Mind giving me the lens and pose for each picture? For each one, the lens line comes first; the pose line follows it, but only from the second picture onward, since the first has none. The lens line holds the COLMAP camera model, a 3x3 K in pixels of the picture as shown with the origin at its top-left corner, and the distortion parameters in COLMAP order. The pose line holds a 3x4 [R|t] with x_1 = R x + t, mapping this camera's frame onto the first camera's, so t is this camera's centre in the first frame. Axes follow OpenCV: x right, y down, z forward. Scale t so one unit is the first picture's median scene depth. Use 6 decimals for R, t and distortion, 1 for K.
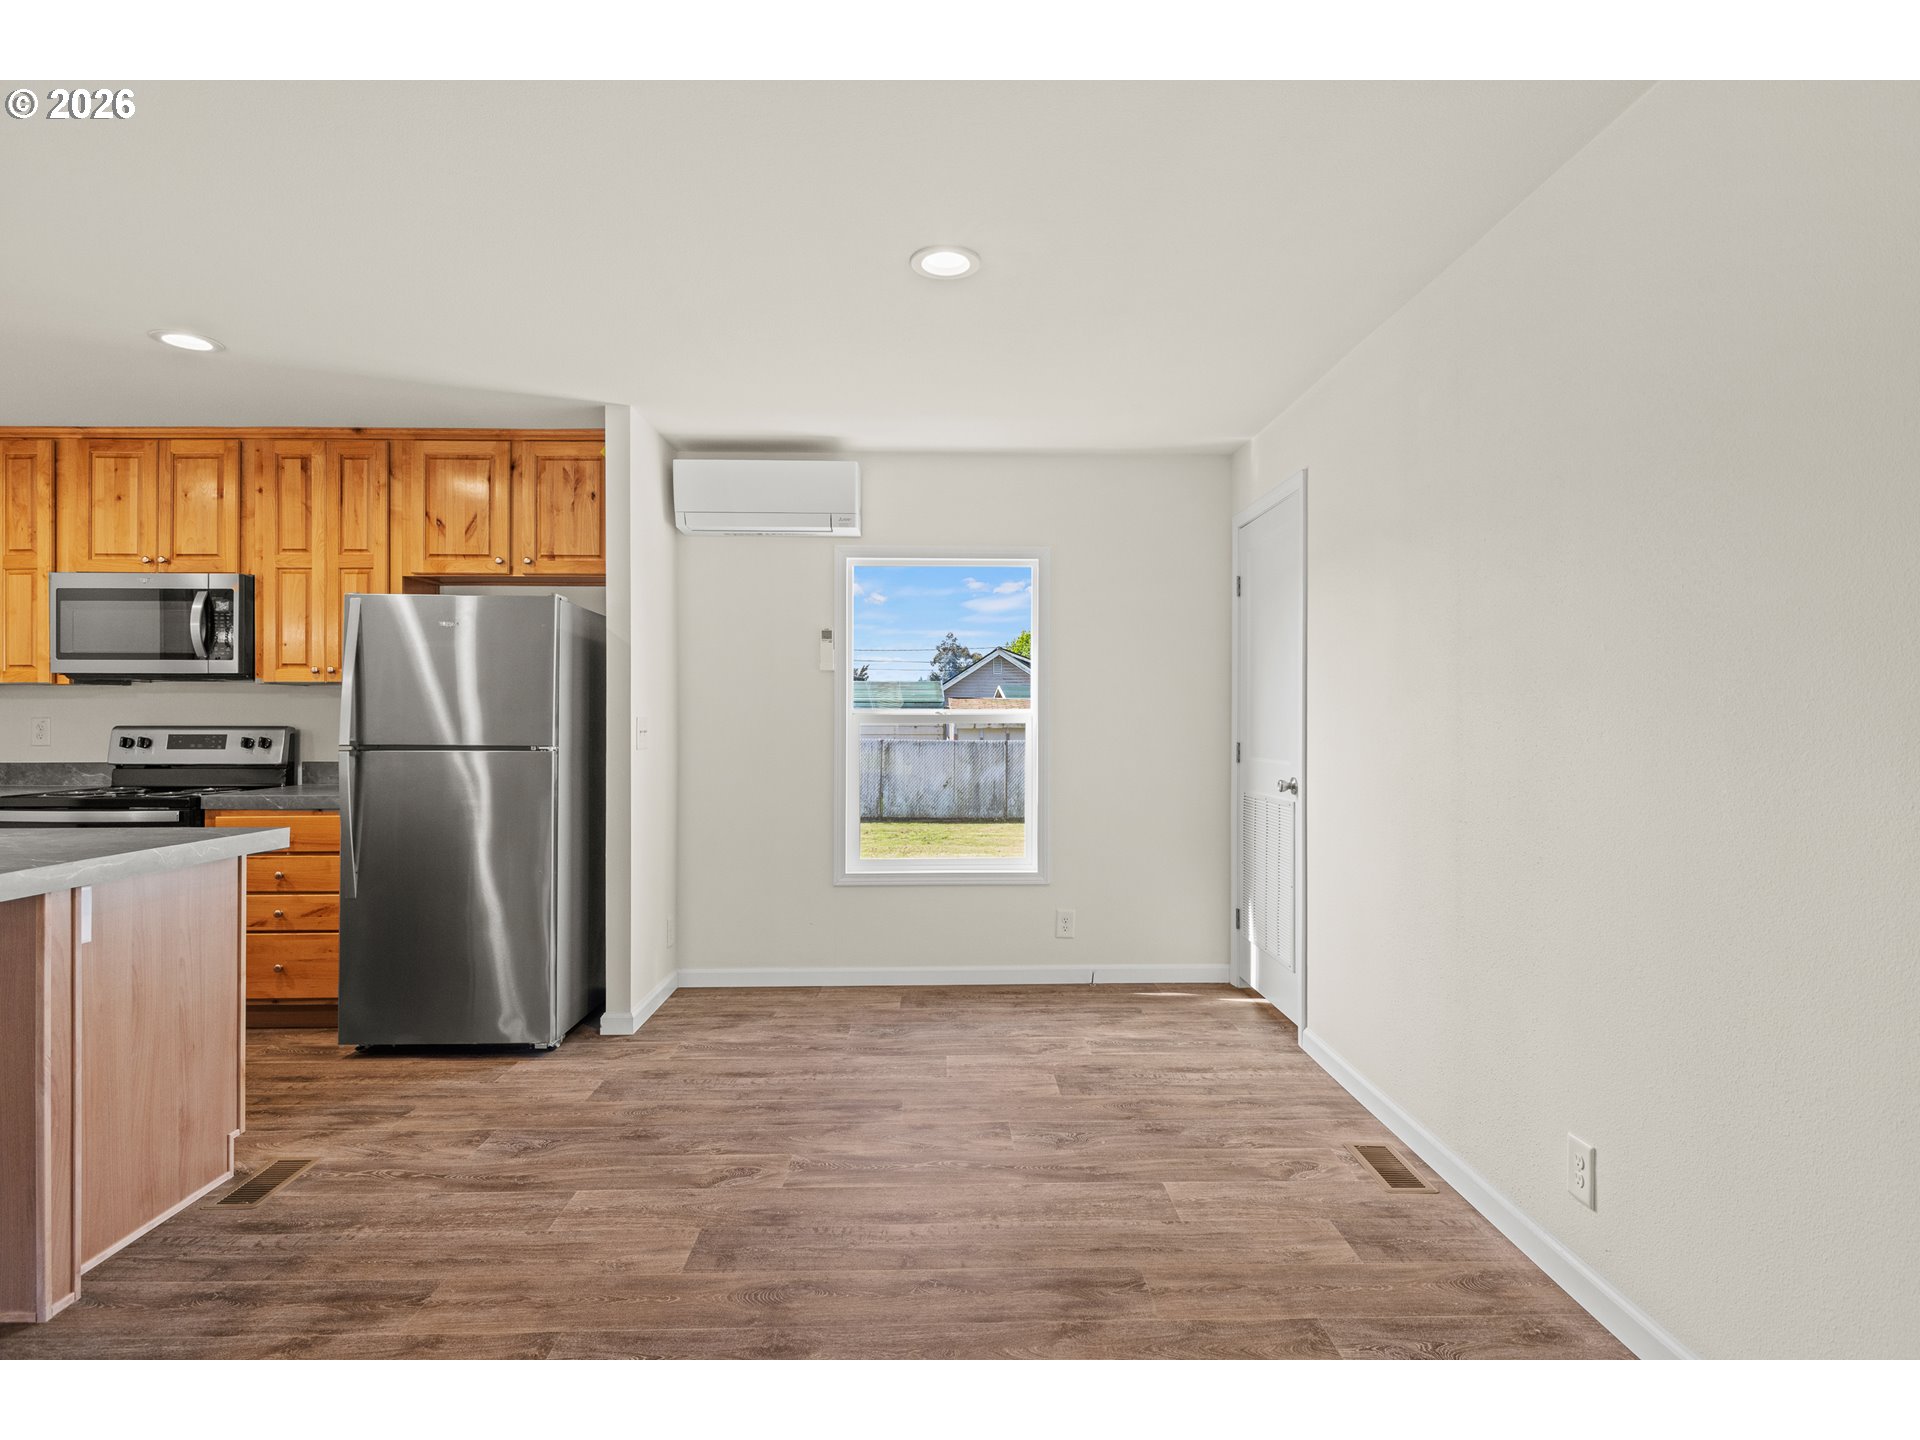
lens RADIAL K [[996.7, 0, 963.0], [0, 996.7, 725.4], [0, 0, 1]] dist [-0.001011, -0.001514]
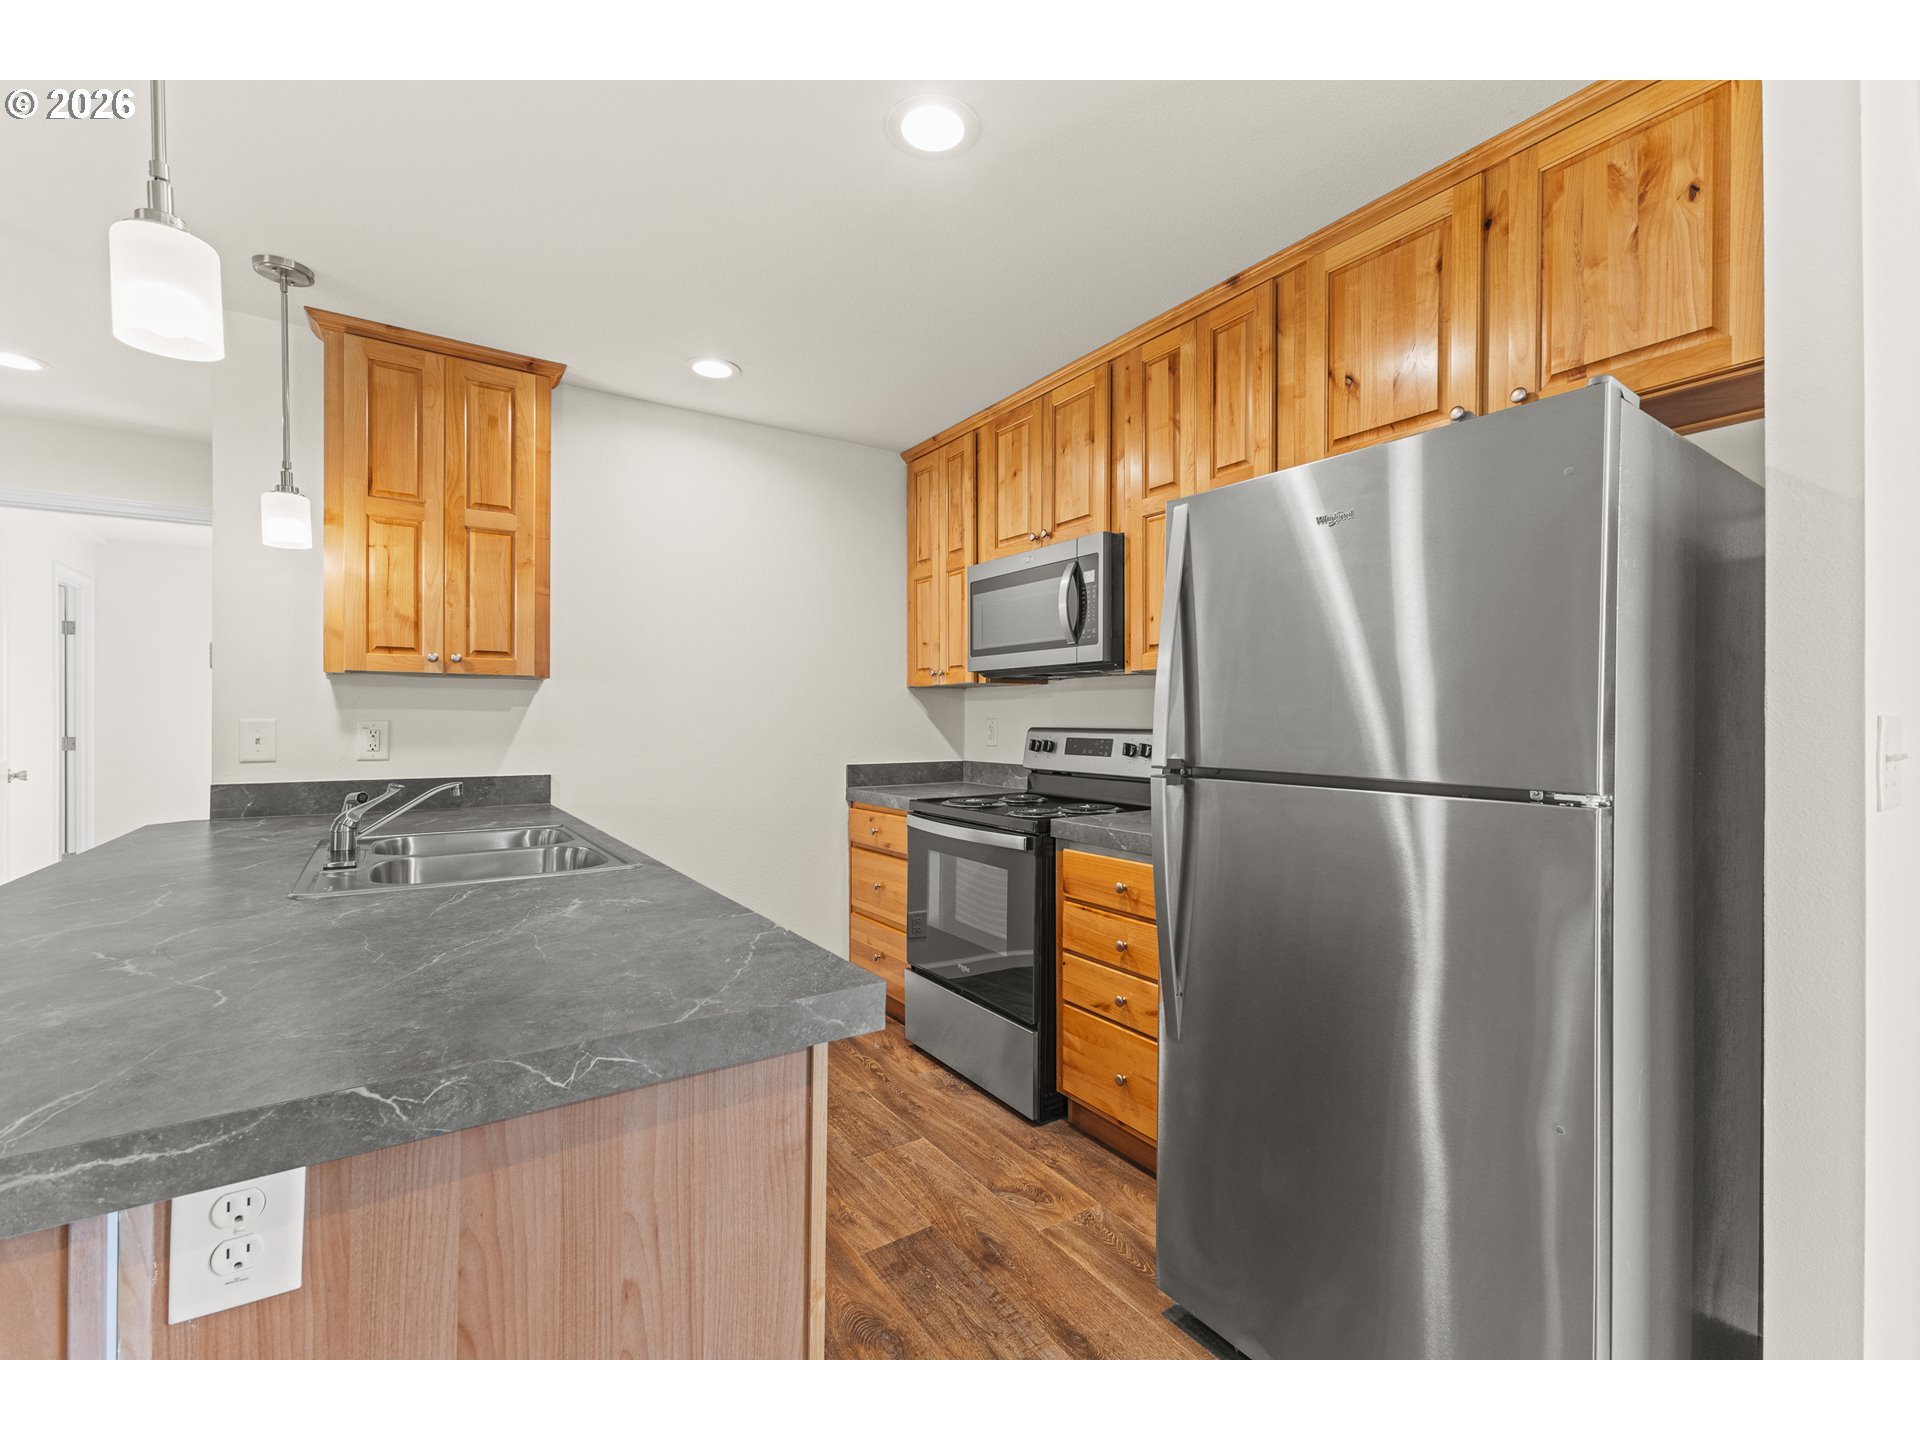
lens RADIAL K [[825.6, 0, 962.6], [0, 825.6, 713.5], [0, 0, 1]] dist [0.004128, 0.000278]
pose [[0.537933, -0.005132, -0.842972, -0.244881], [-0.007009, 0.999920, -0.010560, -0.004192], [0.842958, 0.011589, 0.537854, 0.558461]]
